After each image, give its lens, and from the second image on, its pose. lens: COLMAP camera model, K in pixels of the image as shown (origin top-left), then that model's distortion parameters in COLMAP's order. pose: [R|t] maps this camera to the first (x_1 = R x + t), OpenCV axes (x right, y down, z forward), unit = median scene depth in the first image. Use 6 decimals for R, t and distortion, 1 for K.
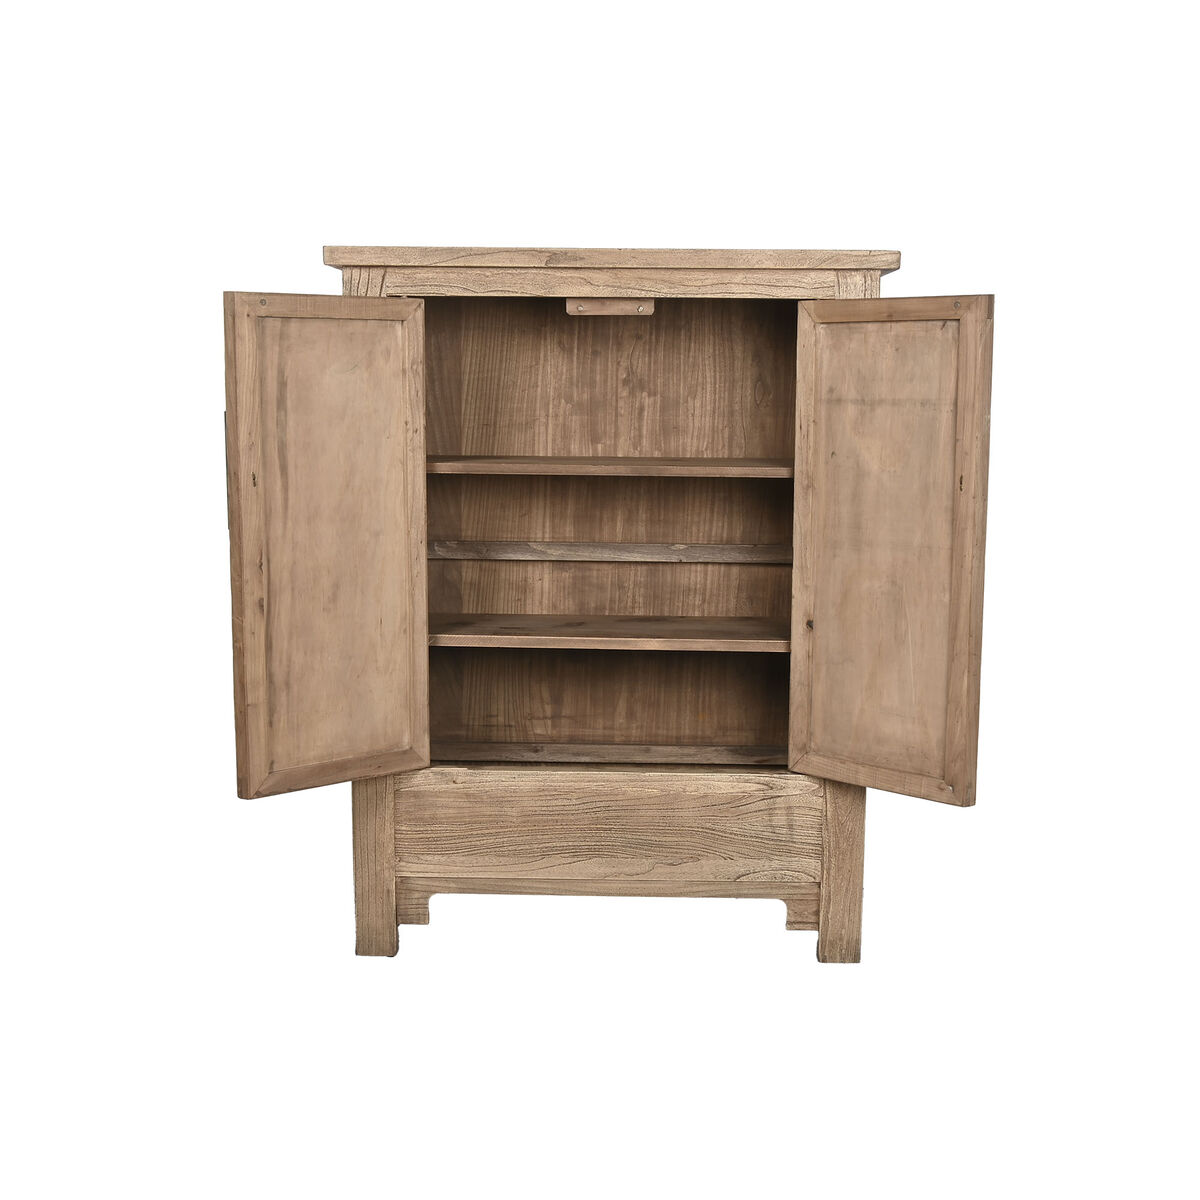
lens RADIAL K [[1624.7, 0, 600.0], [0, 1624.7, 600.0], [0, 0, 1]] dist [-0.001246, -0.005386]
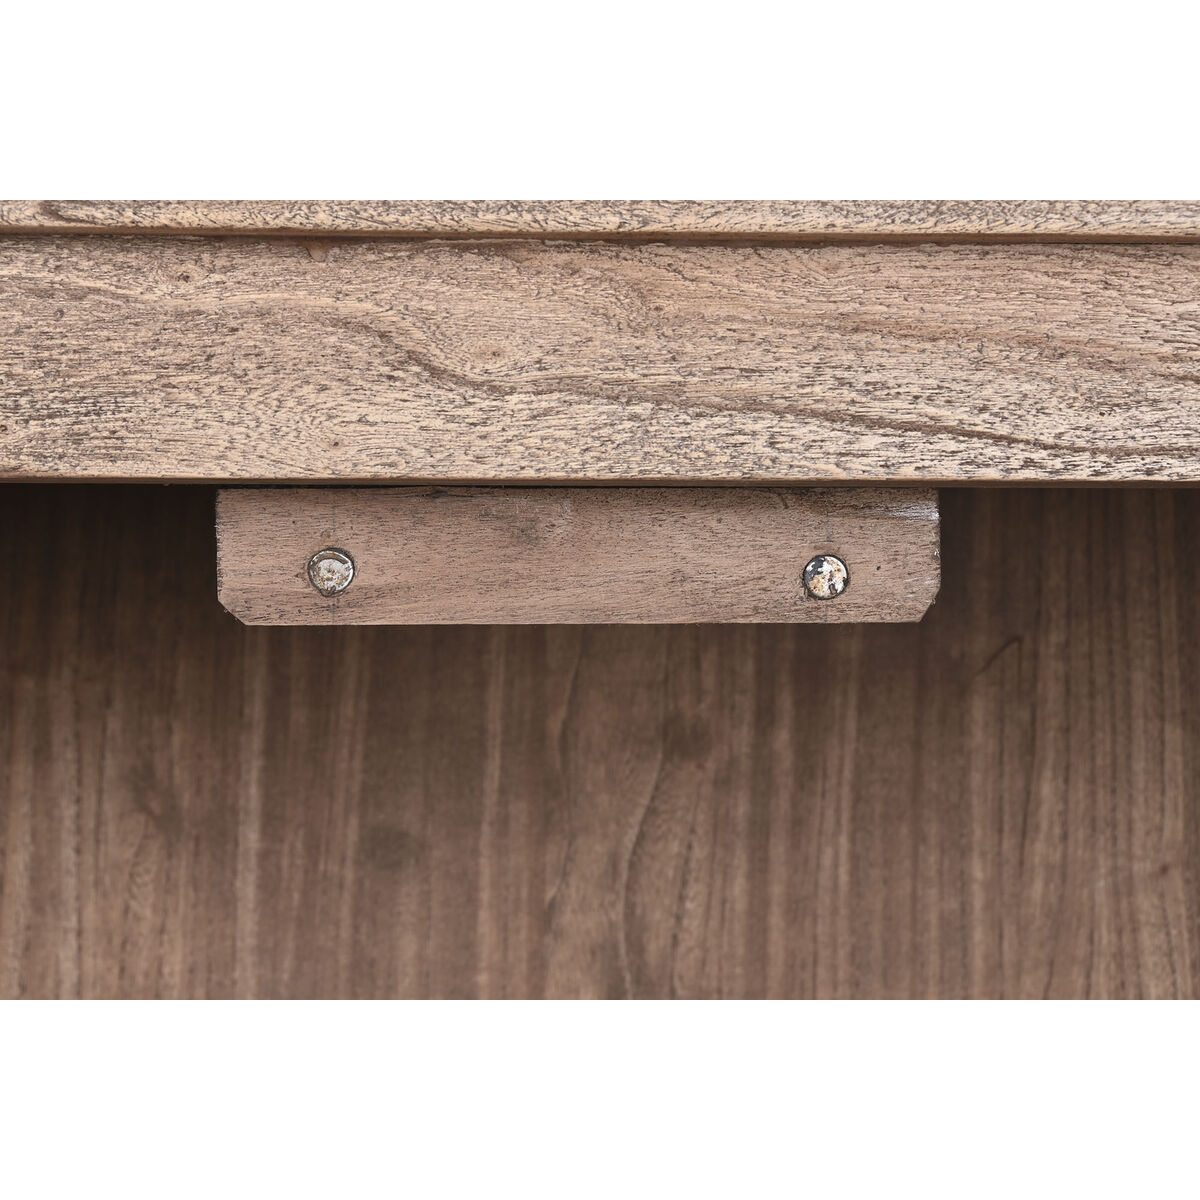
lens RADIAL K [[6599.9, 0, 600.0], [0, 6599.9, 600.0], [0, 0, 1]] dist [0.180150, 4.192669]
pose [[0.998666, -0.004174, 0.051470, -0.014200], [0.012446, 0.986799, -0.161473, -0.078238], [-0.050117, 0.161898, 0.985534, 0.411775]]
